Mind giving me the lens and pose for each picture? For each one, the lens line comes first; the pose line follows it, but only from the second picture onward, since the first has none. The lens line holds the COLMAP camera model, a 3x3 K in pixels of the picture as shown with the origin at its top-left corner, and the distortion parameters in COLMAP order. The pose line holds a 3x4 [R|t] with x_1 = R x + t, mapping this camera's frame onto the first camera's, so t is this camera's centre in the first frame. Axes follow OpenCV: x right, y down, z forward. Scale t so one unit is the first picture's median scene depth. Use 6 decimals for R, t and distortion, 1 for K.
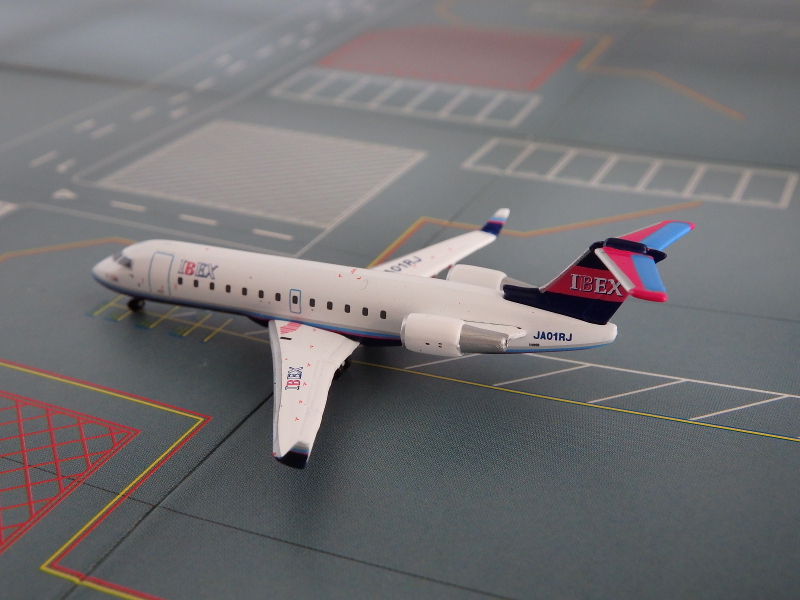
lens RADIAL K [[1092.5, 0, 400.0], [0, 1092.5, 300.0], [0, 0, 1]] dist [0.033948, 0.022741]
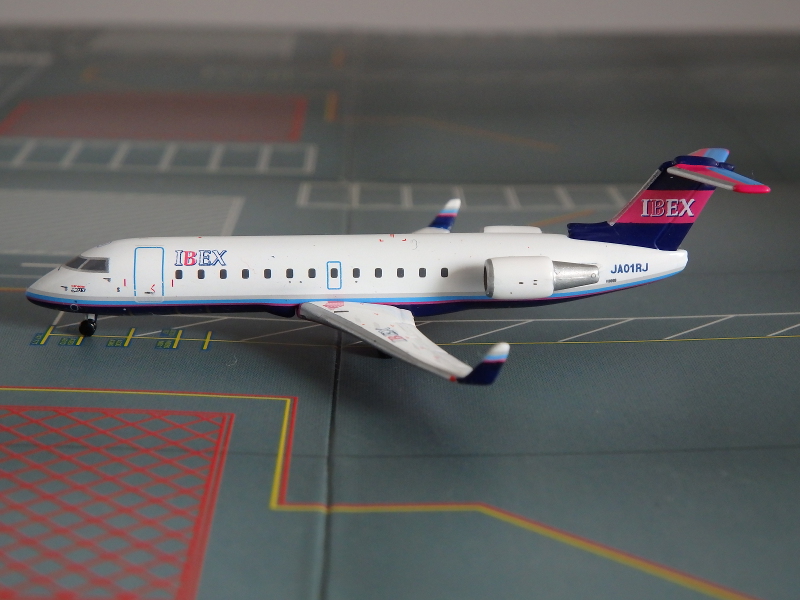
lens RADIAL K [[1715.2, 0, 400.0], [0, 1715.2, 300.0], [0, 0, 1]] dist [-0.013606, 0.024040]
pose [[0.907337, -0.081310, 0.412466, -0.615235], [0.161112, 0.973464, -0.162511, 0.251791], [-0.388307, 0.213906, 0.896360, -0.241892]]
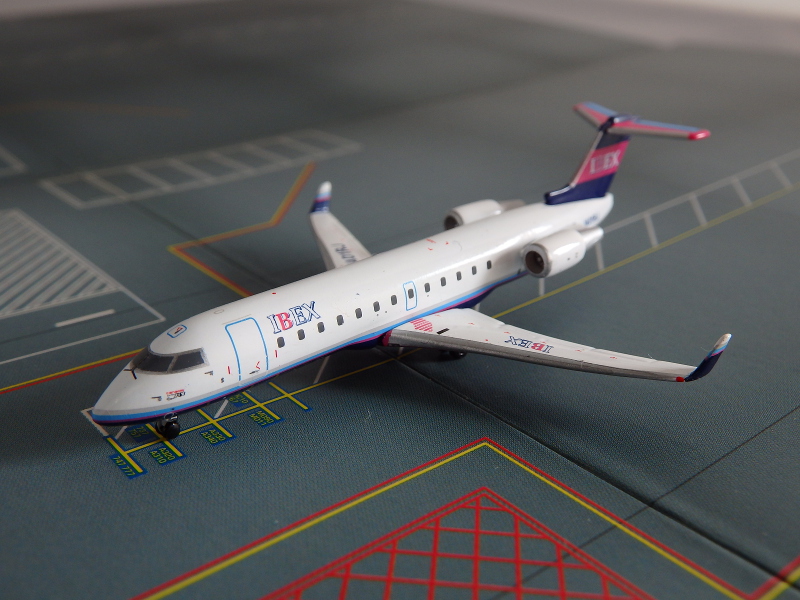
lens RADIAL K [[916.5, 0, 400.0], [0, 916.5, 300.0], [0, 0, 1]] dist [0.148017, -0.002637]
pose [[0.446641, -0.355432, 0.821084, -0.699019], [0.394874, 0.901803, 0.175576, -0.126802], [-0.802861, 0.245805, 0.543133, 0.614947]]
